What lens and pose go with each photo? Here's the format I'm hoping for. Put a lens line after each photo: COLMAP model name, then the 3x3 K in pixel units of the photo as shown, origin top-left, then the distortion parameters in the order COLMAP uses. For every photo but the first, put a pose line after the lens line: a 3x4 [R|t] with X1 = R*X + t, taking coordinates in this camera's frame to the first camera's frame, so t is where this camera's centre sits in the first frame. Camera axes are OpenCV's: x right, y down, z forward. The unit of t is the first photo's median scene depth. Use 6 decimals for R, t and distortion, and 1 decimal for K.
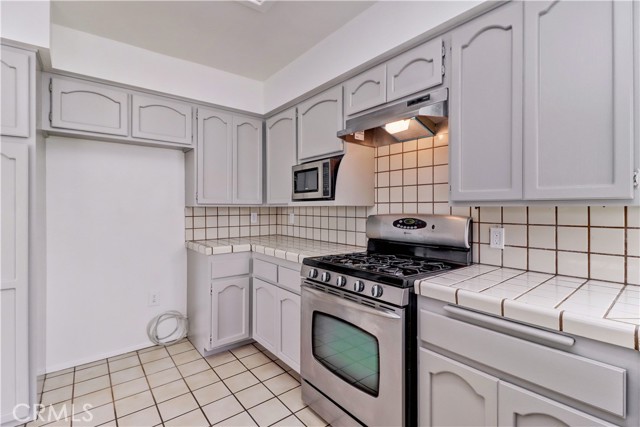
lens RADIAL K [[295.1, 0, 322.1], [0, 295.1, 209.5], [0, 0, 1]] dist [0.003530, -0.002050]
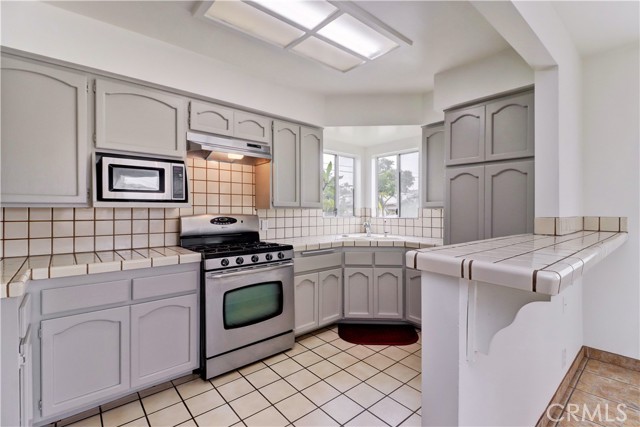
lens RADIAL K [[295.1, 0, 321.4], [0, 295.1, 211.7], [0, 0, 1]] dist [0.003530, -0.002050]
pose [[-0.034074, -0.005980, 0.999401, -1.151618], [0.003083, 0.999977, 0.006089, -0.003492], [-0.999415, 0.003289, -0.034055, 0.570864]]
